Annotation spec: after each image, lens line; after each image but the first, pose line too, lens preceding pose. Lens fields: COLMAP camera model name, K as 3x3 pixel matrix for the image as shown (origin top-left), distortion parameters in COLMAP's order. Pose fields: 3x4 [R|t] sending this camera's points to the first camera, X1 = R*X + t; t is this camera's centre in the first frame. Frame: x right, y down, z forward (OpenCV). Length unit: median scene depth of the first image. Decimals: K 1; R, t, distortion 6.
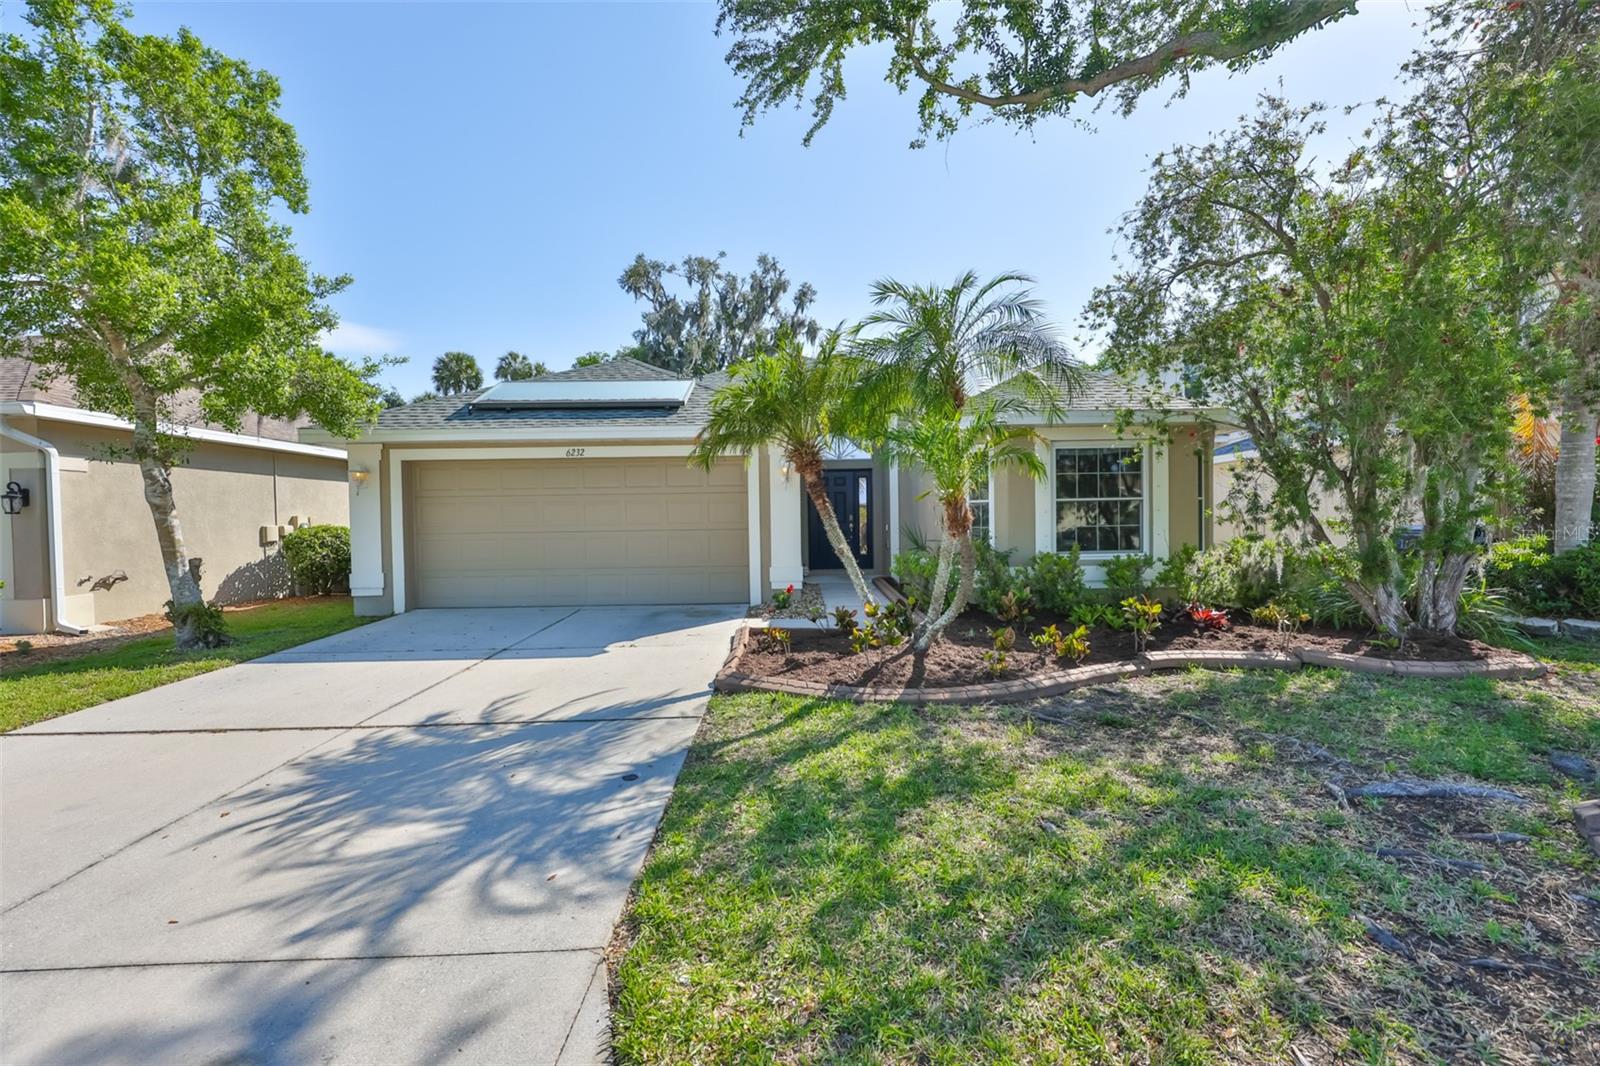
lens RADIAL K [[655.2, 0, 798.4], [0, 655.2, 532.0], [0, 0, 1]] dist [-0.000768, -0.000171]
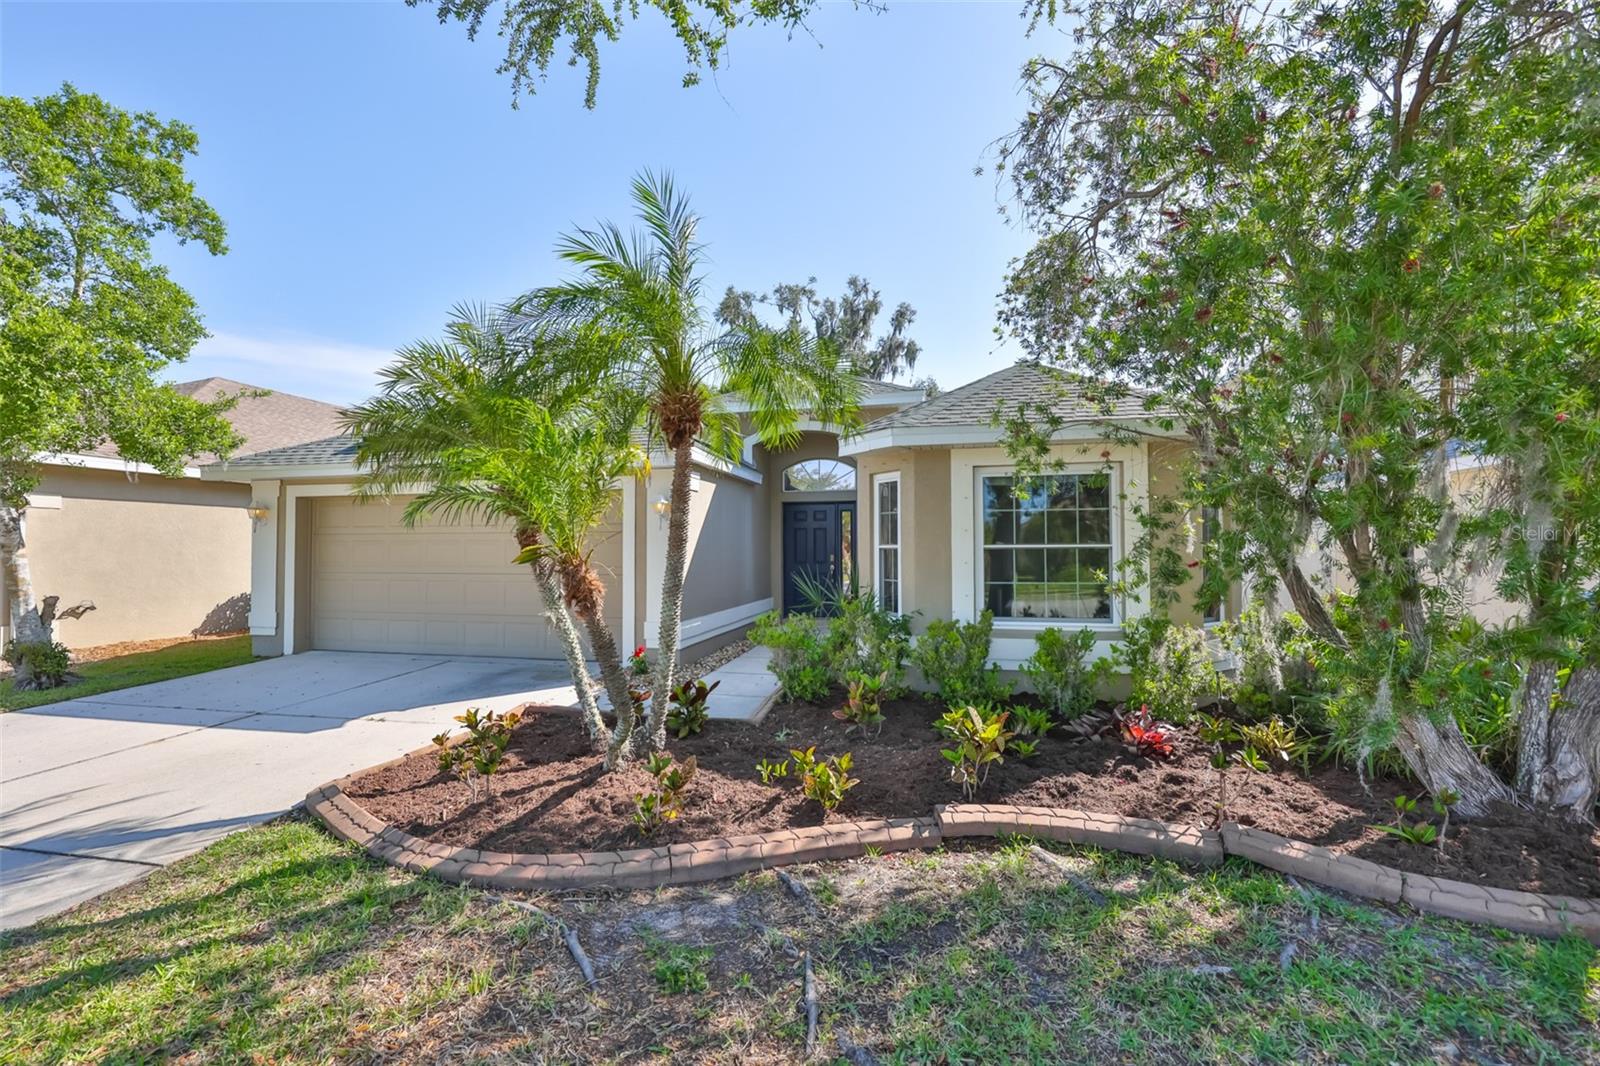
lens RADIAL K [[655.2, 0, 802.4], [0, 655.2, 530.5], [0, 0, 1]] dist [-0.000768, -0.000171]
pose [[0.974025, 0.007204, -0.226325, 0.345112], [-0.017181, 0.998964, -0.042143, -0.031093], [0.225787, 0.044937, 0.973140, 0.227032]]
